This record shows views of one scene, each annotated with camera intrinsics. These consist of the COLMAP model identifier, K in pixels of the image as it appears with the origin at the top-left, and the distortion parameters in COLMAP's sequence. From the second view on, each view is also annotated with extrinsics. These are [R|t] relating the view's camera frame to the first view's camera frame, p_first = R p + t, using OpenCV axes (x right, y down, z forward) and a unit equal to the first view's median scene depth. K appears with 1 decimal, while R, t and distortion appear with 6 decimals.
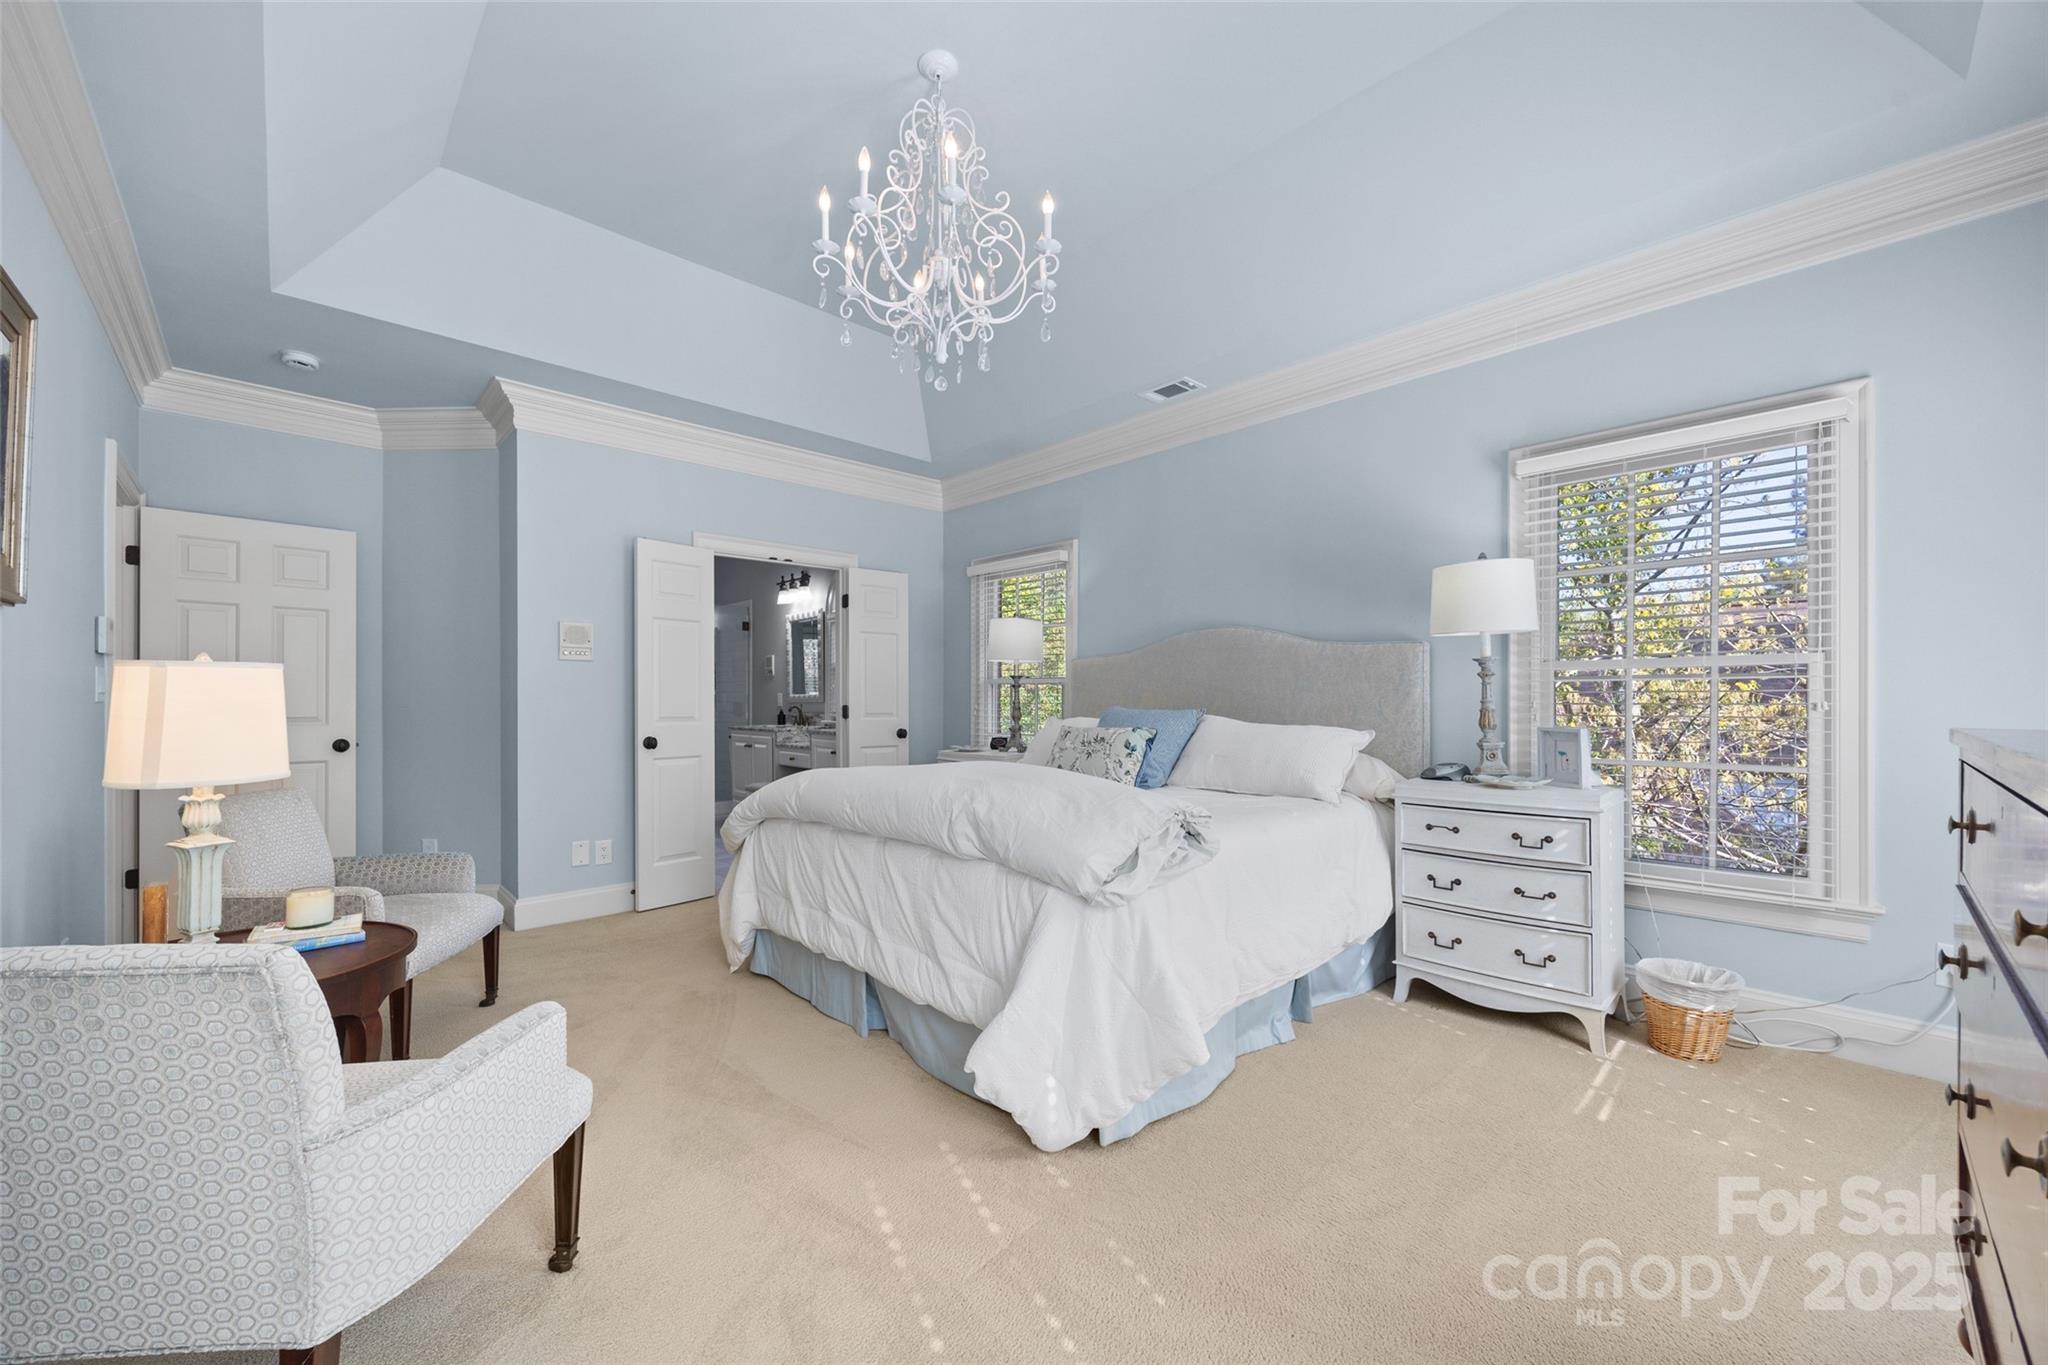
lens RADIAL K [[780.7, 0, 1017.8], [0, 780.7, 692.1], [0, 0, 1]] dist [-0.000317, 0.000015]
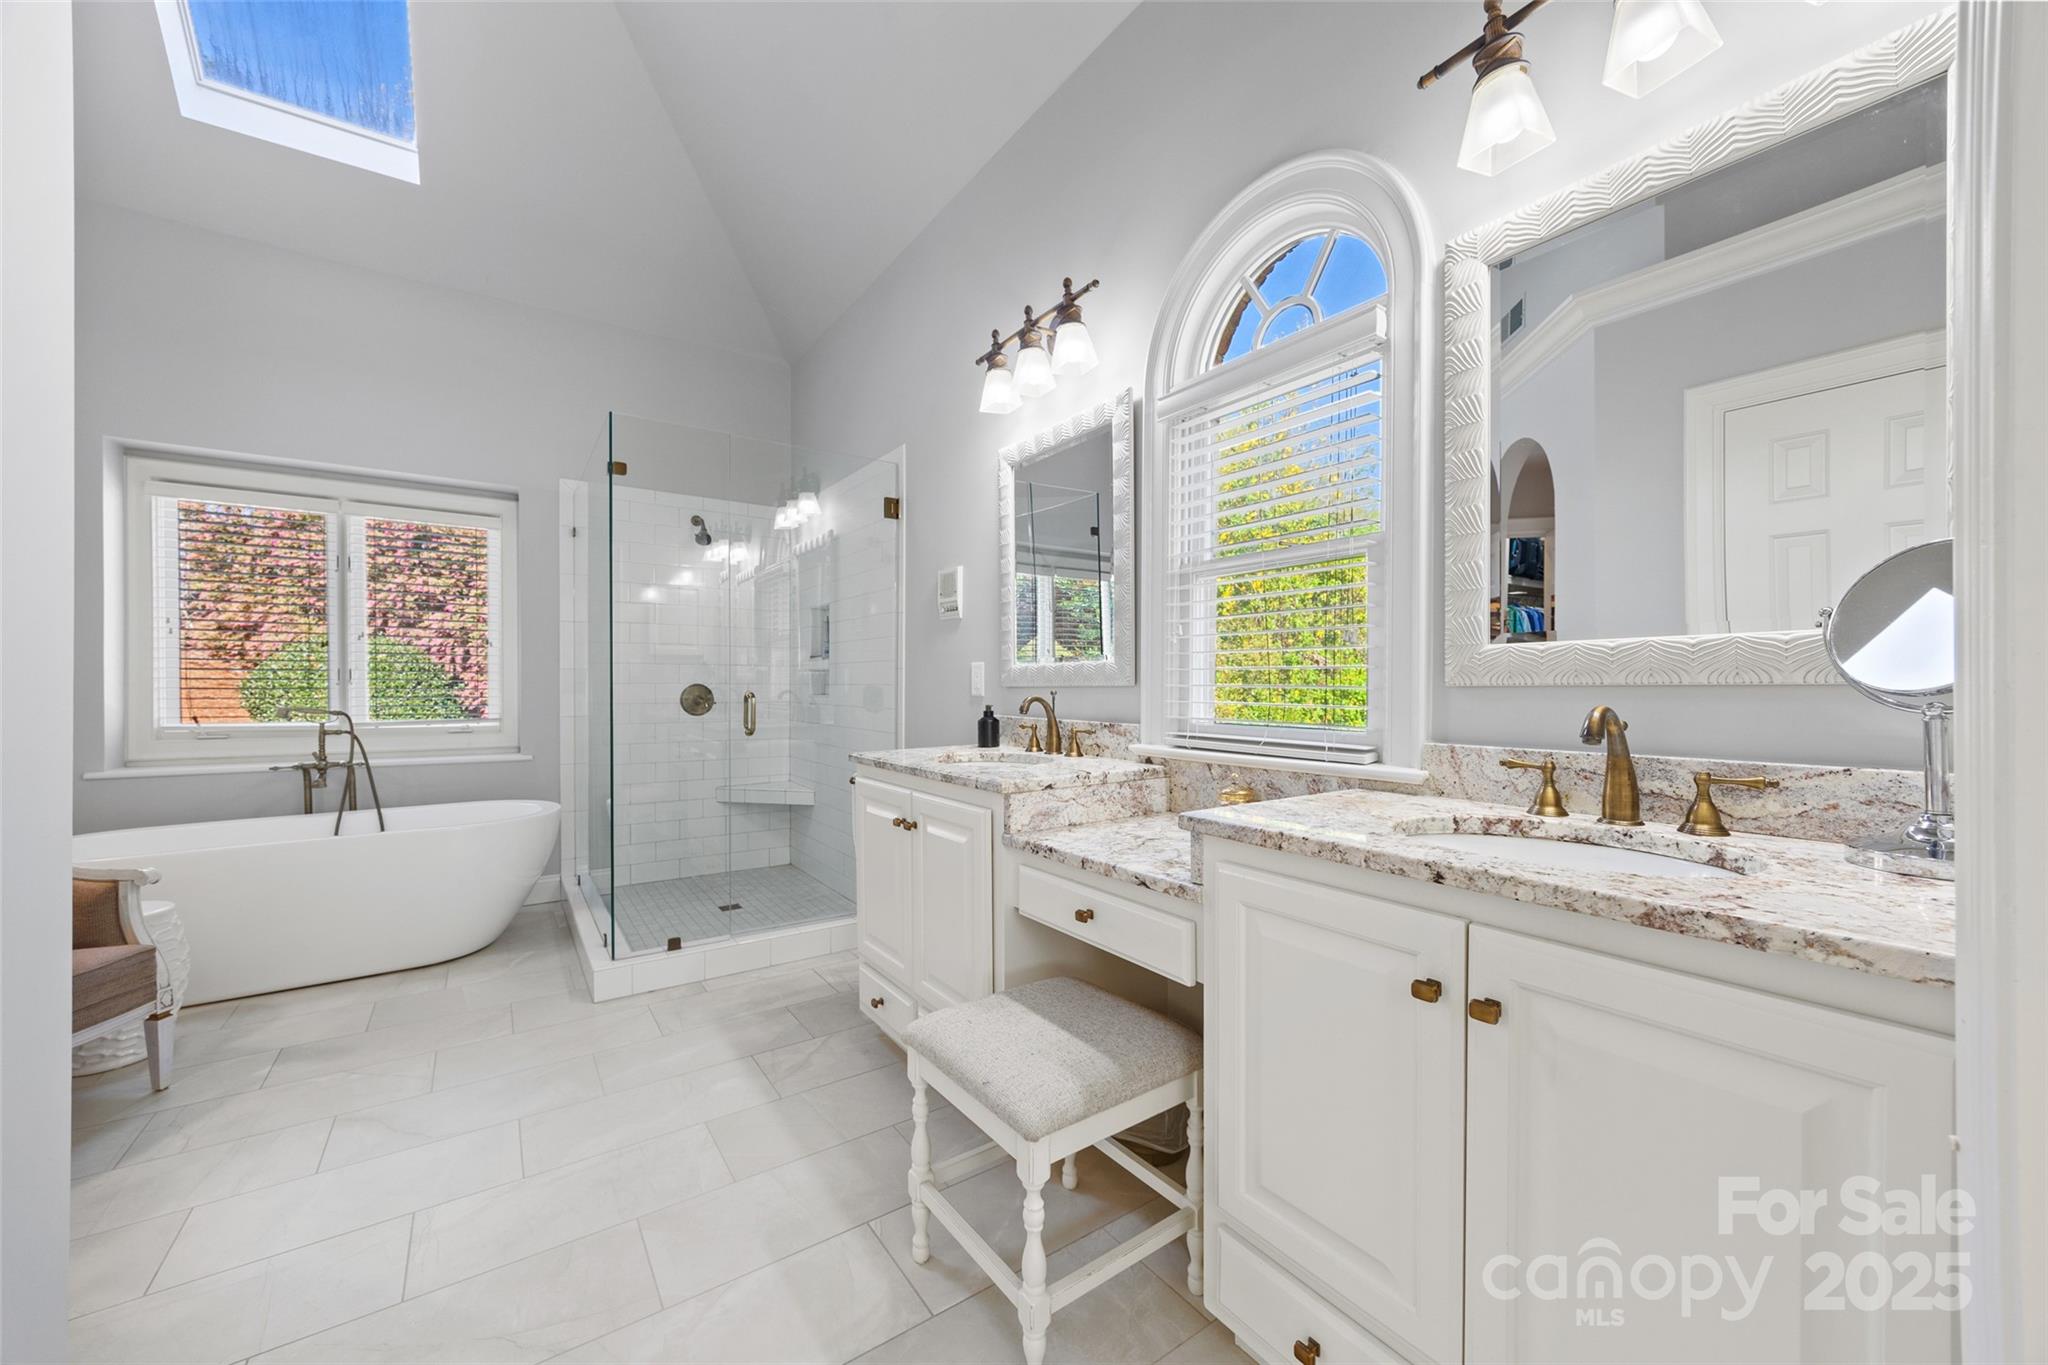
lens RADIAL K [[780.7, 0, 1029.1], [0, 780.7, 681.5], [0, 0, 1]] dist [-0.000317, 0.000015]
pose [[0.989822, 0.005831, -0.142194, -0.237307], [-0.004852, 0.999962, 0.007228, 0.008964], [0.142230, -0.006464, 0.989812, 0.657088]]
